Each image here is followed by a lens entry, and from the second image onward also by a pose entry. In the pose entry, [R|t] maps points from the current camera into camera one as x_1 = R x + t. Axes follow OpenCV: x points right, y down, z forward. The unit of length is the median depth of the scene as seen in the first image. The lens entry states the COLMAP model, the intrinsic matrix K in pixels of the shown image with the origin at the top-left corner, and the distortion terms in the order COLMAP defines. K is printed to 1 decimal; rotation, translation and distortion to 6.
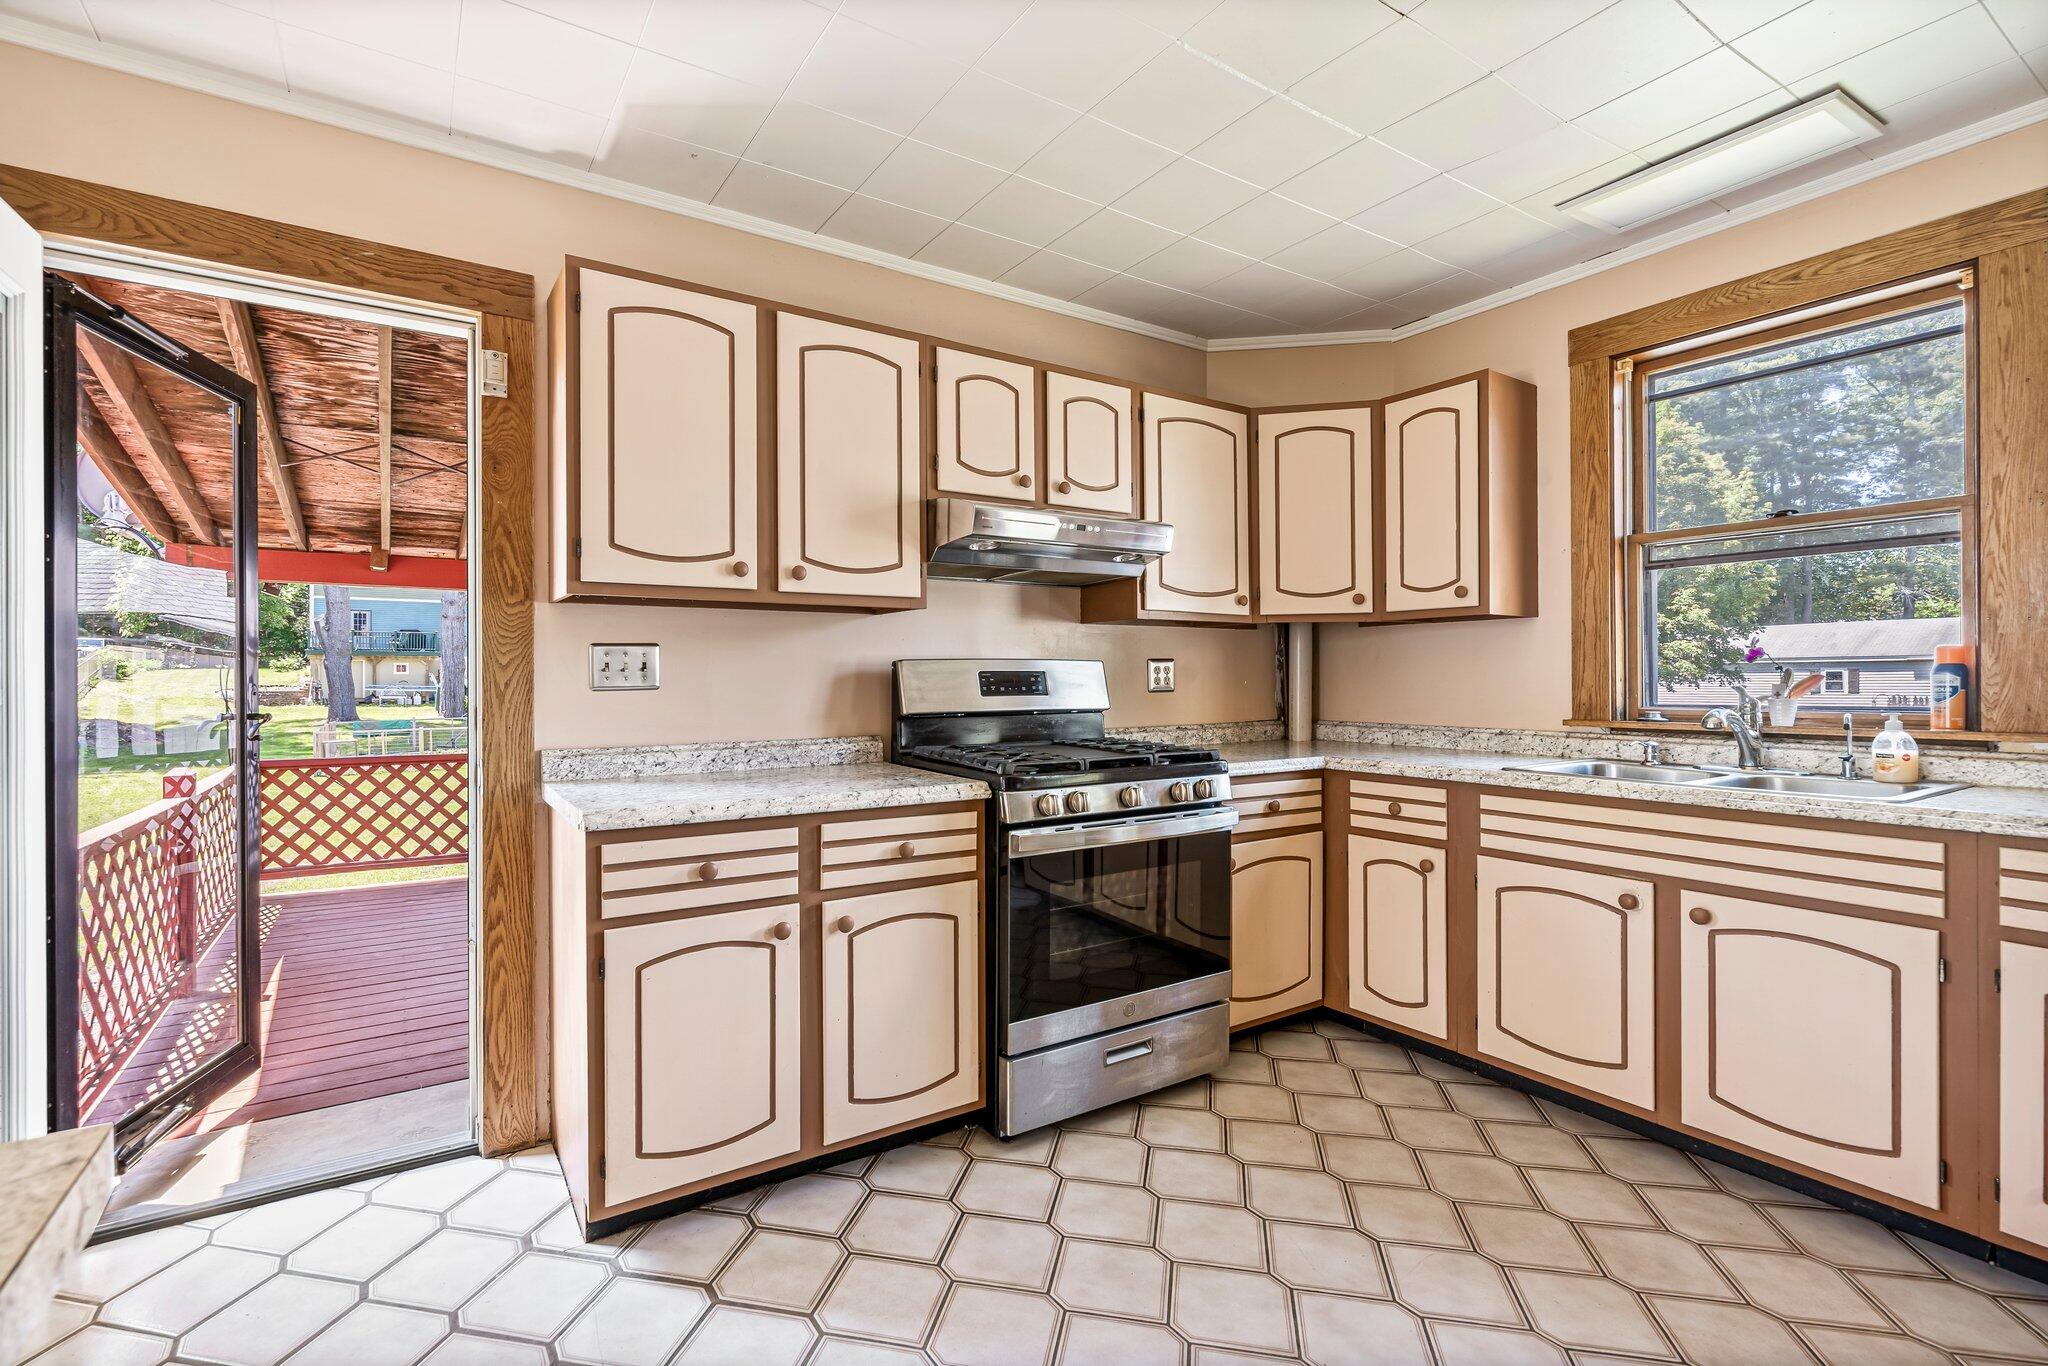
lens RADIAL K [[941.3, 0, 1020.8], [0, 941.3, 686.2], [0, 0, 1]] dist [0.002424, 0.000827]
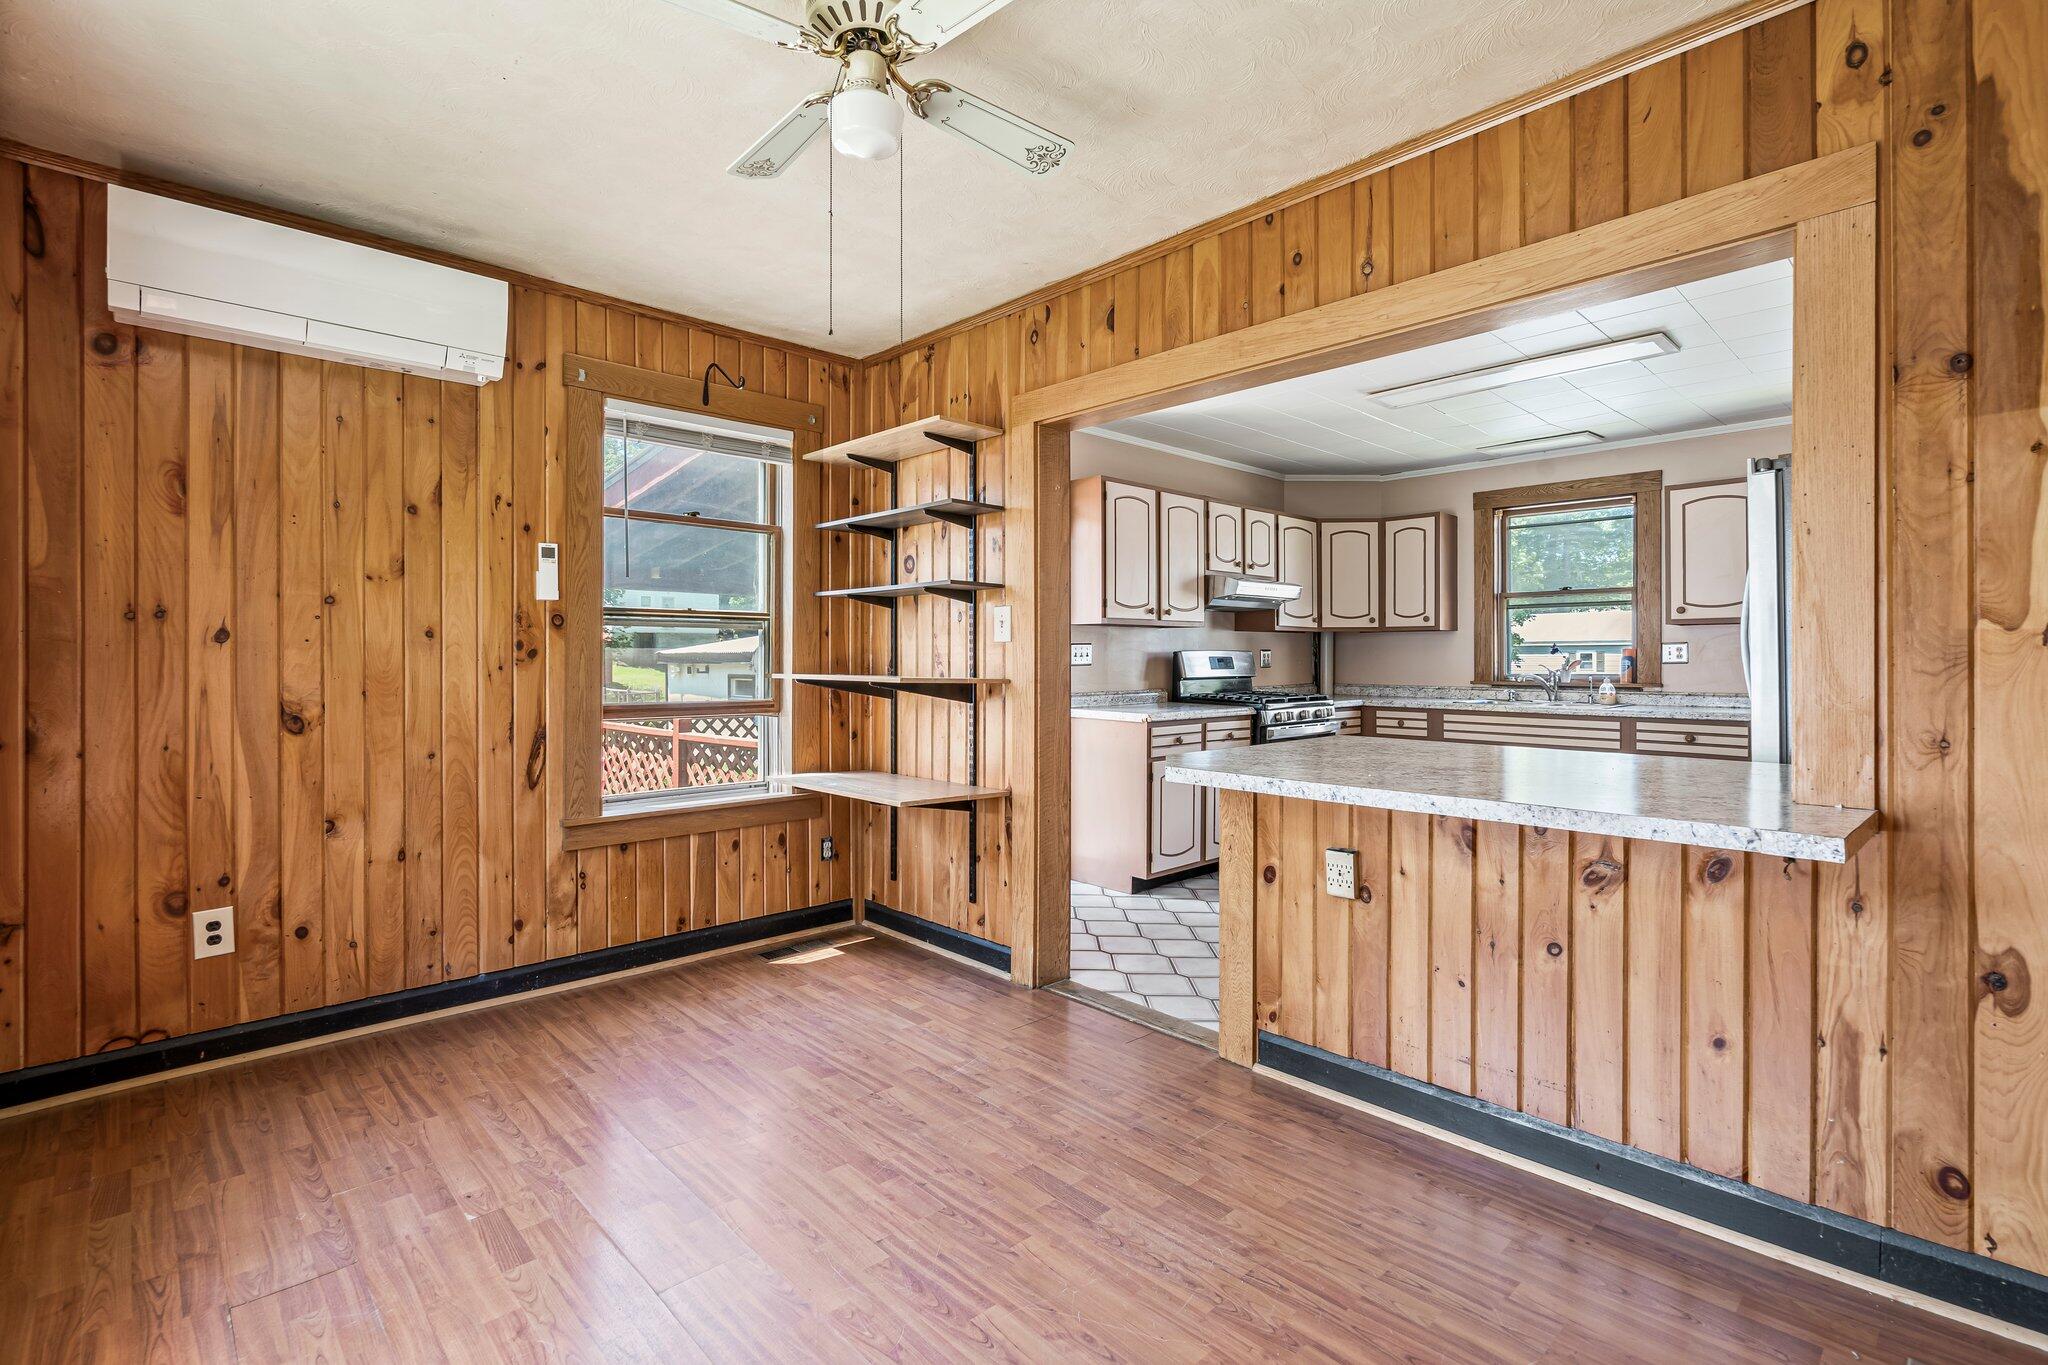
lens RADIAL K [[941.3, 0, 1028.3], [0, 941.3, 667.4], [0, 0, 1]] dist [0.002424, 0.000827]
pose [[0.984419, 0.002111, 0.175823, -0.750877], [-0.002840, 0.999988, 0.003893, 0.000107], [-0.175813, -0.004332, 0.984414, -0.873097]]
